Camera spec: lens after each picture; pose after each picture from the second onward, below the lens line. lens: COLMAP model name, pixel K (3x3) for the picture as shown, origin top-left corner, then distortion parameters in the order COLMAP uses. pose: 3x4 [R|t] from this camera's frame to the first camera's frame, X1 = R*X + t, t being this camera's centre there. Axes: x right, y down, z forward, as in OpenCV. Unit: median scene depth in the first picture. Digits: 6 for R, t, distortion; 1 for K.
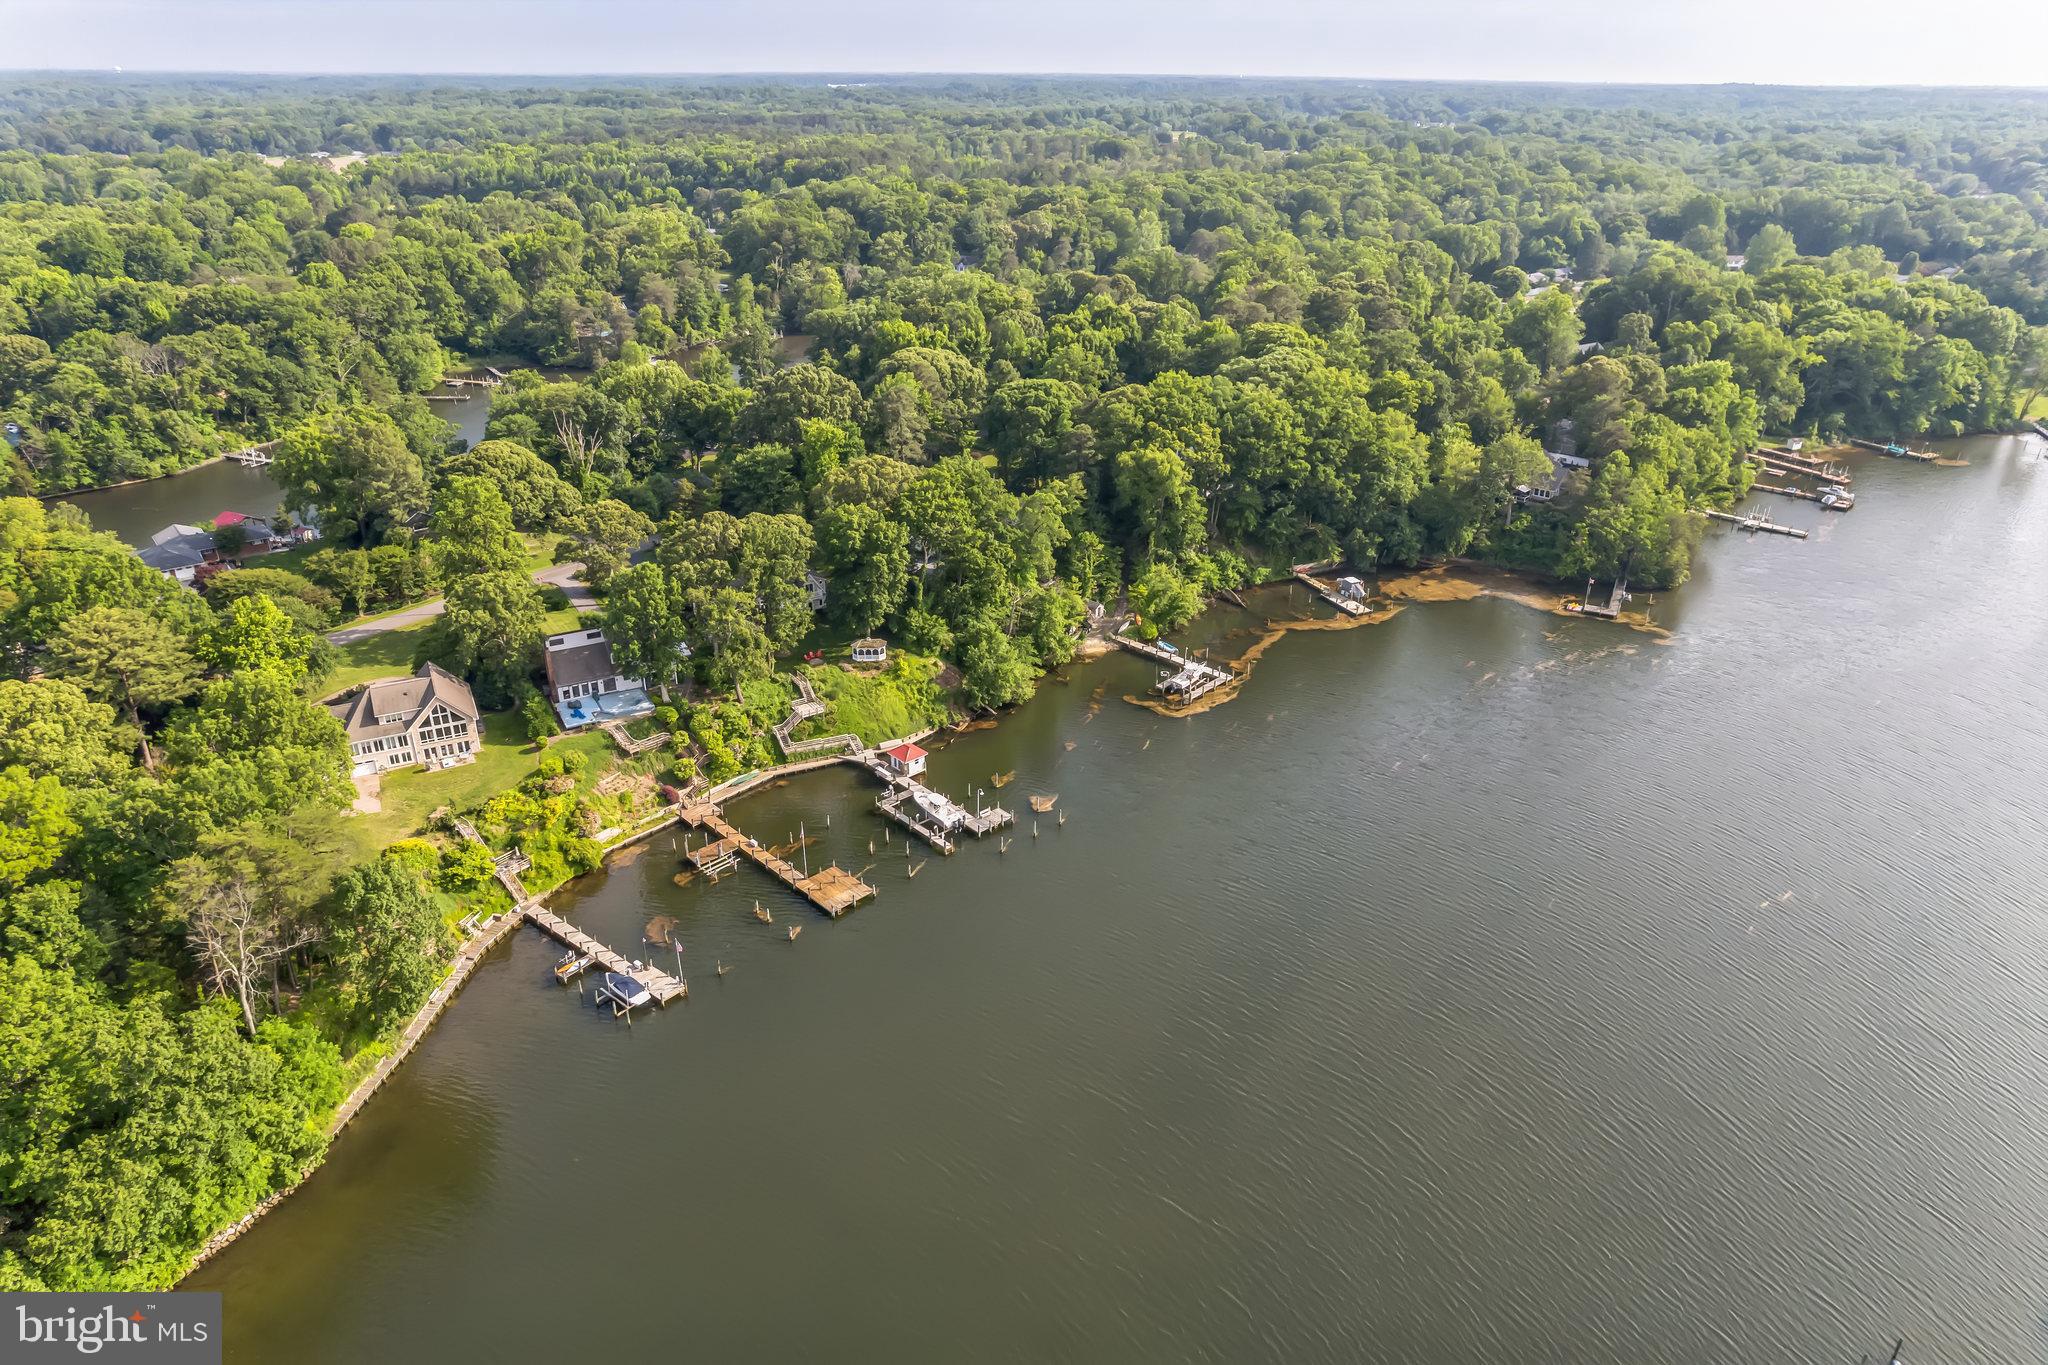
lens RADIAL K [[1297.6, 0, 1043.4], [0, 1297.6, 707.4], [0, 0, 1]] dist [-0.073043, 0.060798]
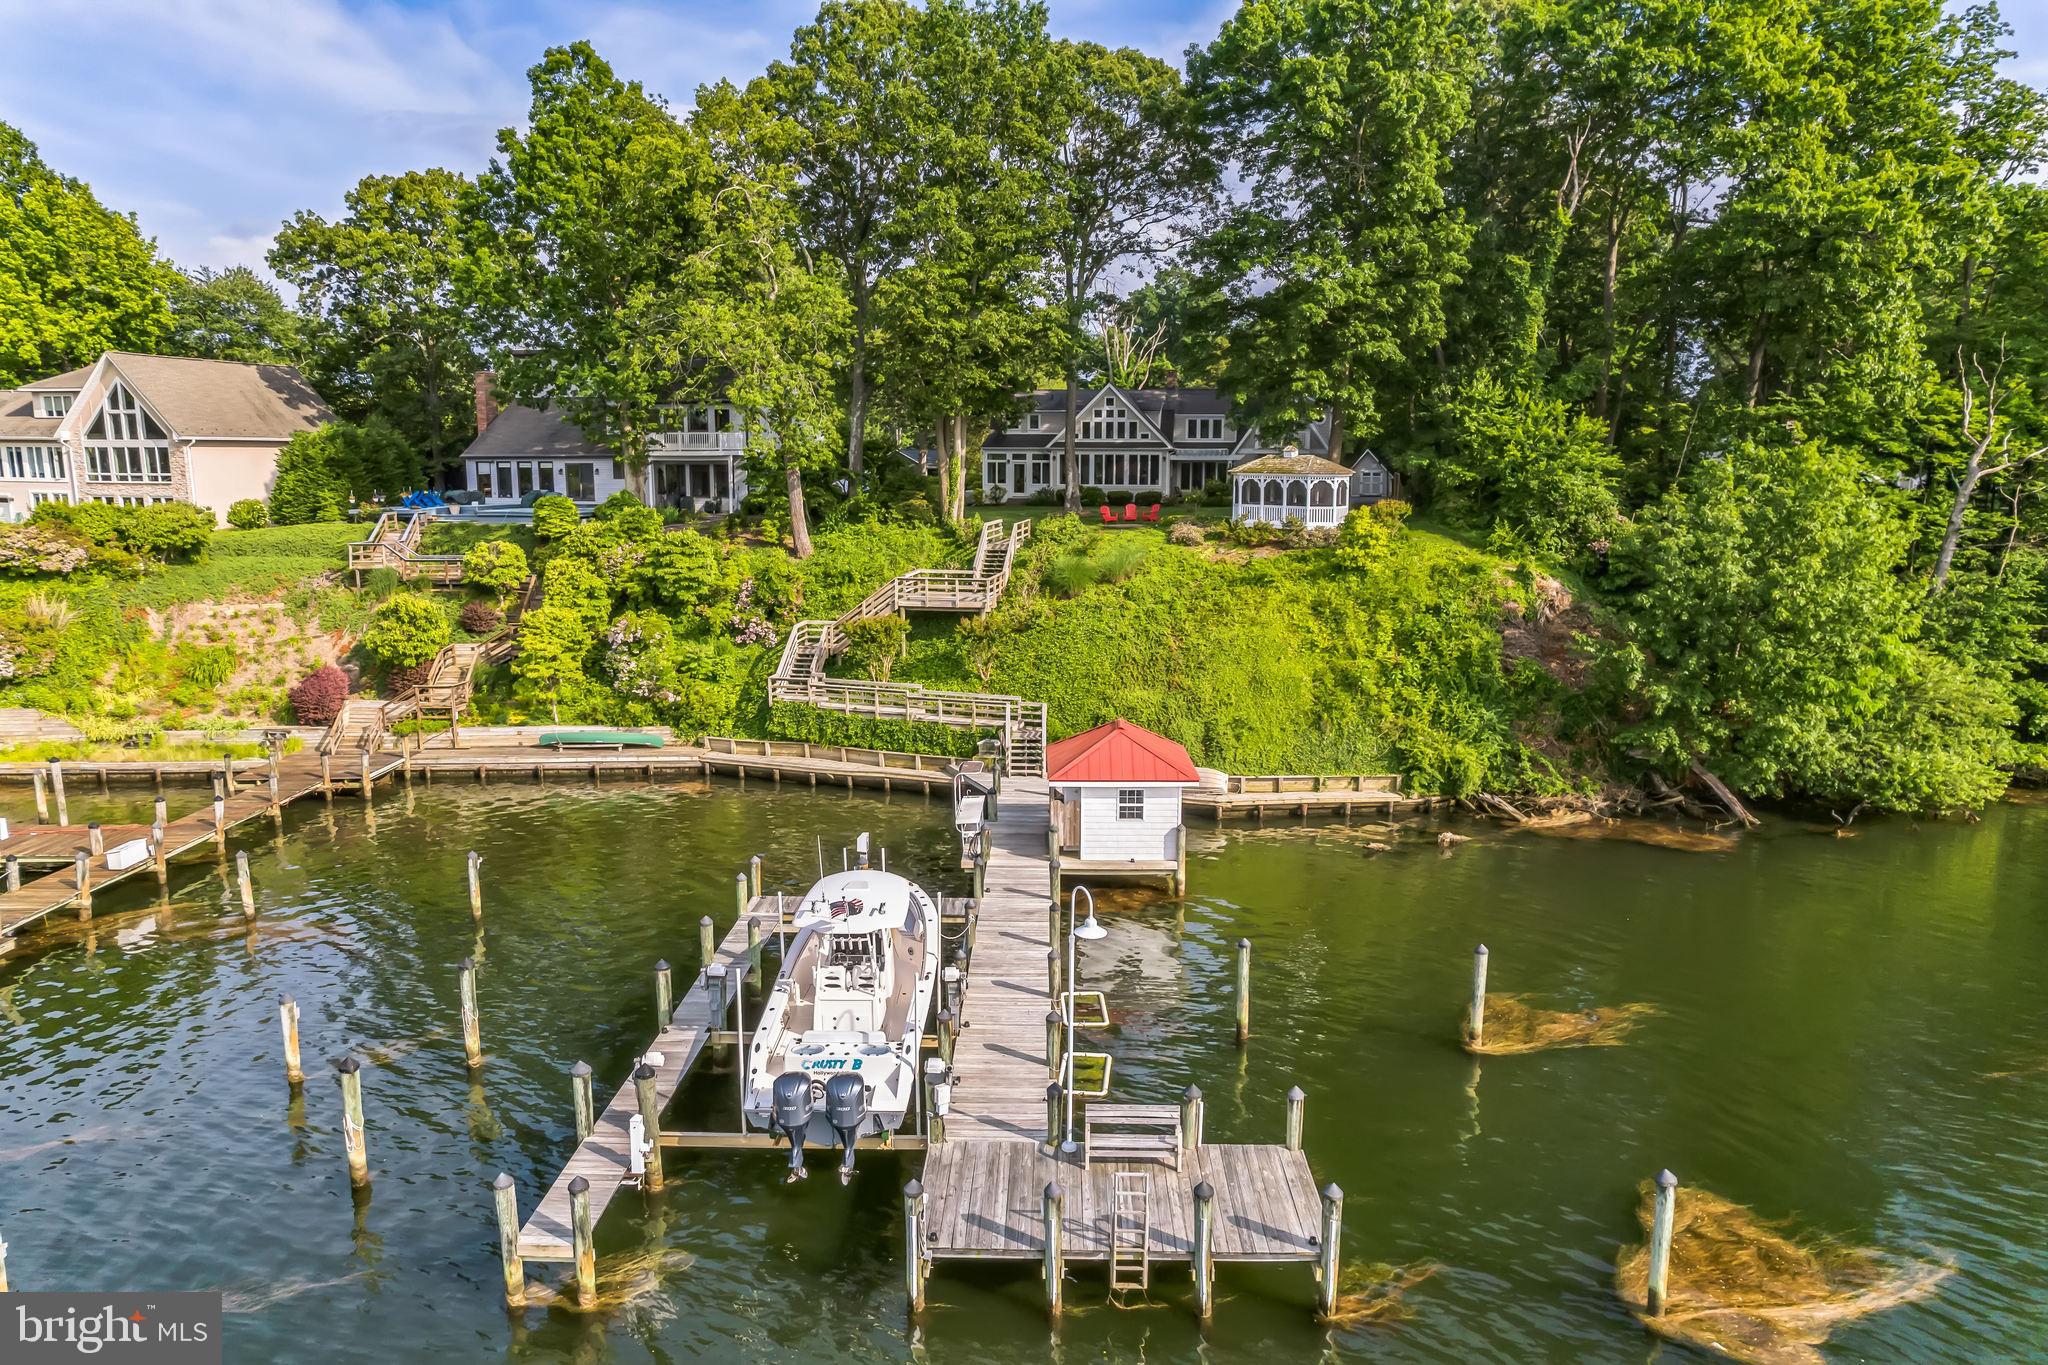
lens RADIAL K [[1297.6, 0, 1043.4], [0, 1297.6, 707.4], [0, 0, 1]] dist [-0.073043, 0.060798]
pose [[0.723503, 0.121044, -0.679626, 0.020750], [-0.305757, 0.938861, -0.158281, 0.058467], [0.618916, 0.322317, 0.716279, 0.791442]]
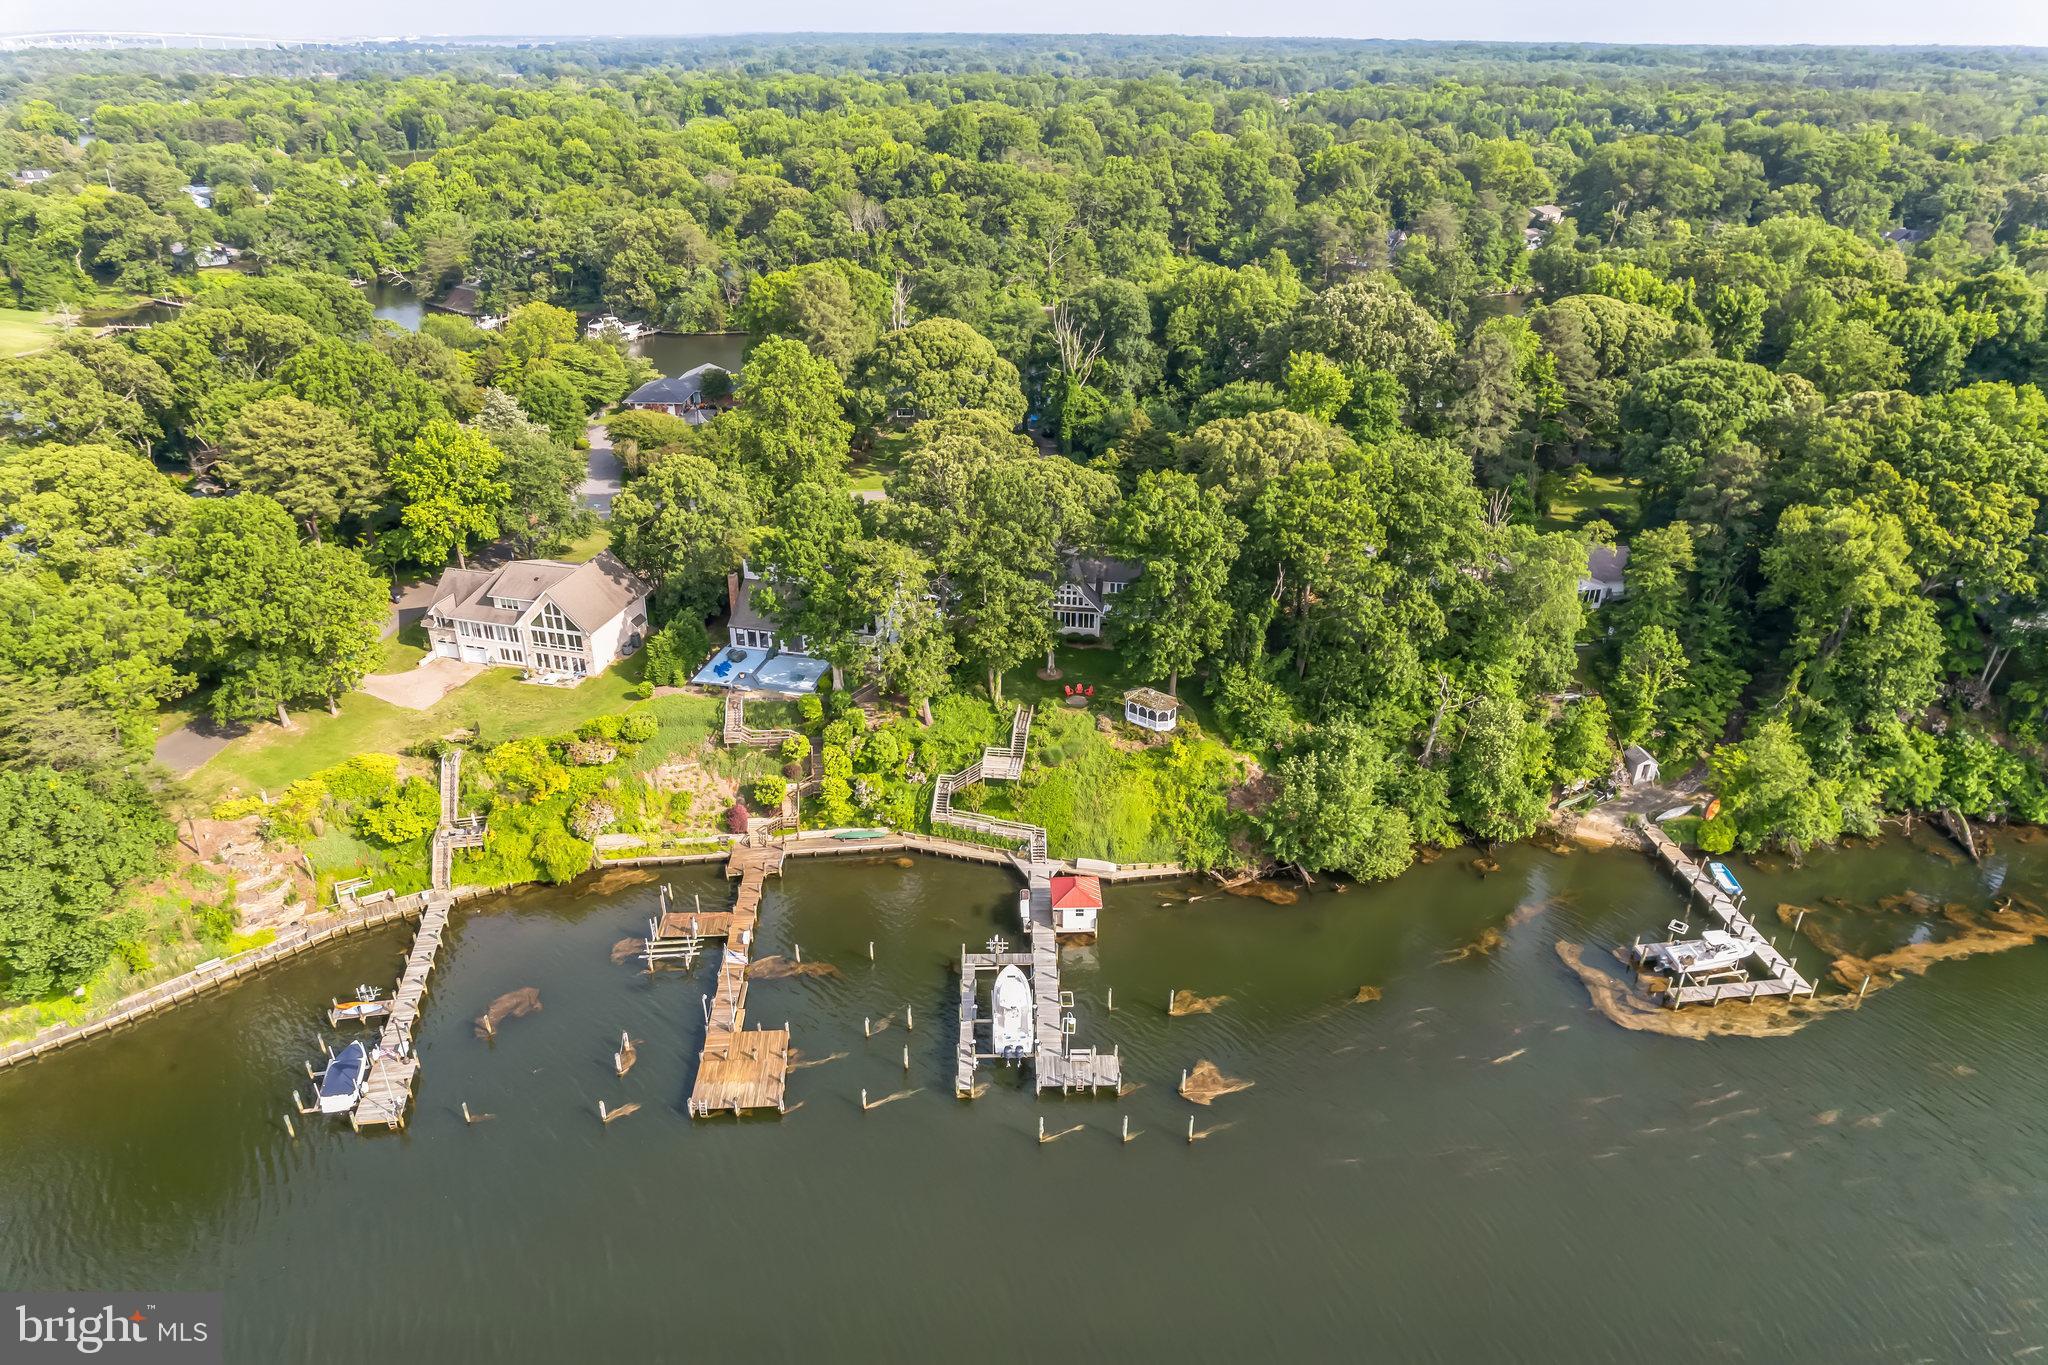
lens RADIAL K [[1291.9, 0, 1041.3], [0, 1291.9, 712.4], [0, 0, 1]] dist [-0.047743, 0.002338]
pose [[0.752233, 0.307262, -0.582869, 0.189031], [-0.295877, 0.947928, 0.117855, -0.100992], [0.588730, 0.083803, 0.803974, 0.476352]]
